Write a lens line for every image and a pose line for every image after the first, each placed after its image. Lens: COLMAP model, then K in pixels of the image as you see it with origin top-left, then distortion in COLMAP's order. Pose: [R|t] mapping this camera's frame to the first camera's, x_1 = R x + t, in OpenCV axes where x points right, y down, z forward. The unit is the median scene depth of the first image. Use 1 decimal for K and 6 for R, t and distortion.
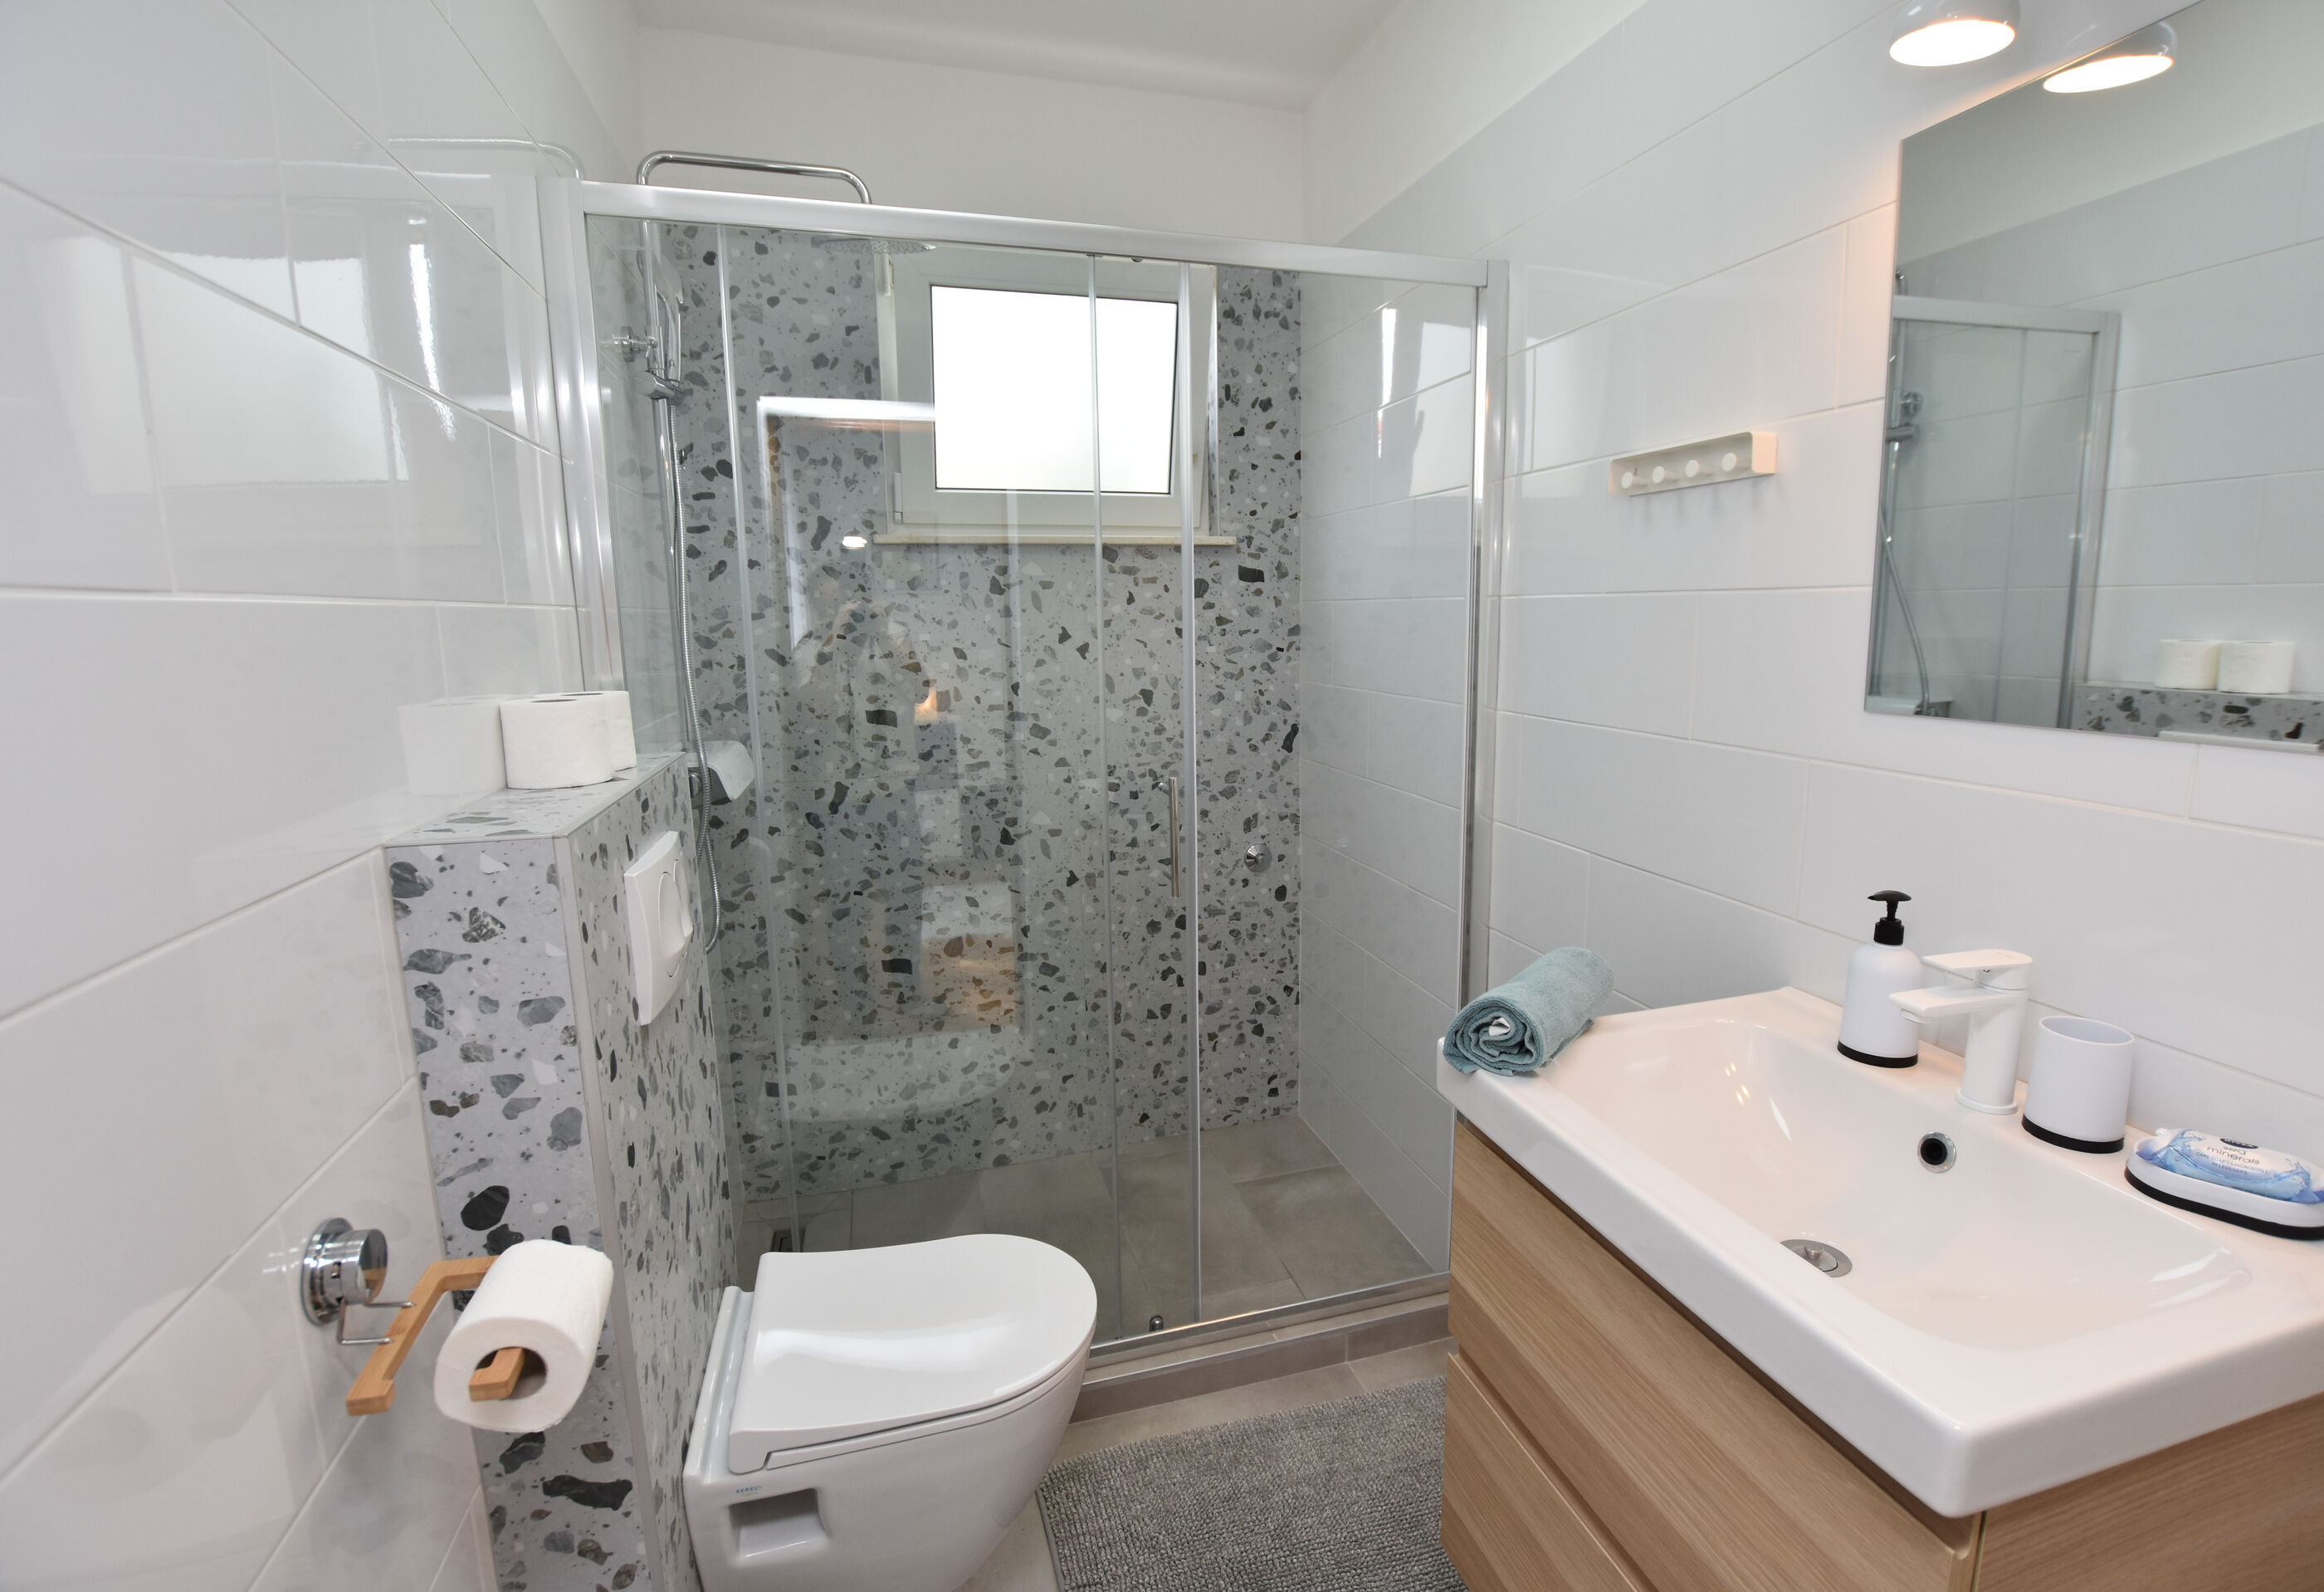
lens RADIAL K [[1075.0, 0, 1219.5], [0, 1075.0, 793.0], [0, 0, 1]] dist [-0.027317, -0.000280]
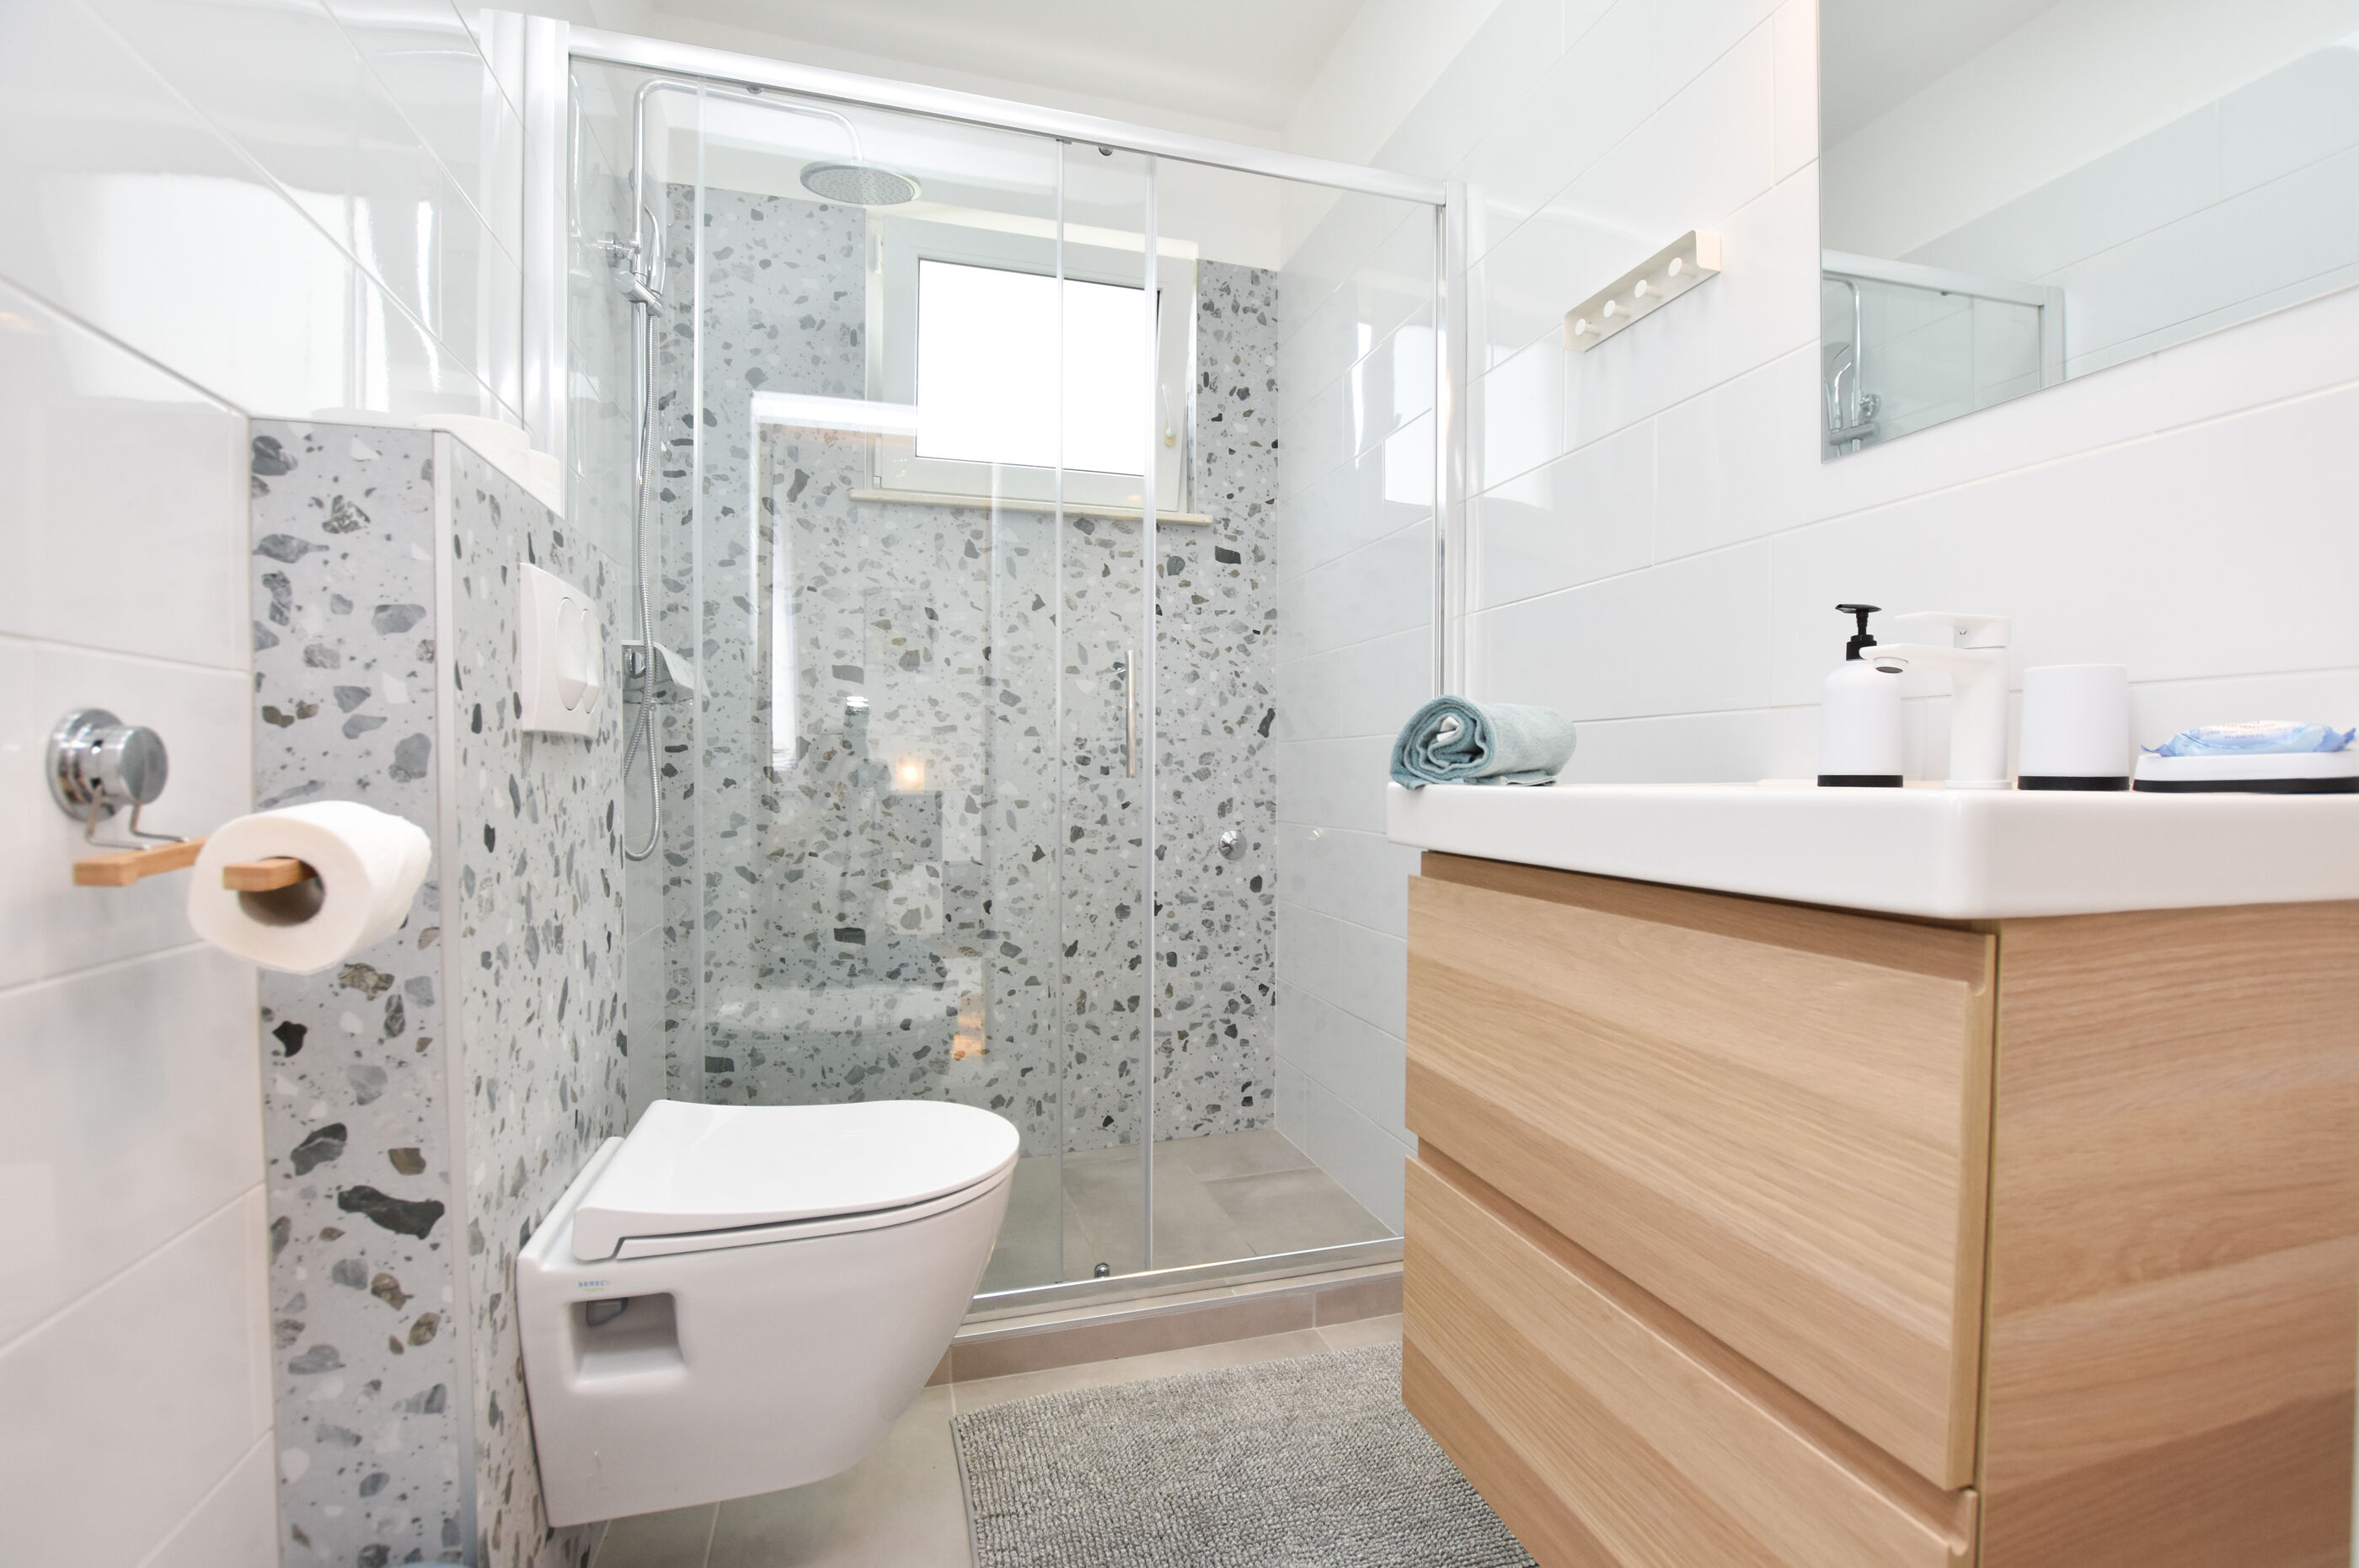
lens RADIAL K [[1074.8, 0, 1229.5], [0, 1074.8, 812.6], [0, 0, 1]] dist [-0.027677, 0.000091]
pose [[0.999901, 0.012562, 0.006357, 0.029054], [-0.011577, 0.990578, -0.136461, 0.179515], [-0.008011, 0.136373, 0.990625, 0.040008]]
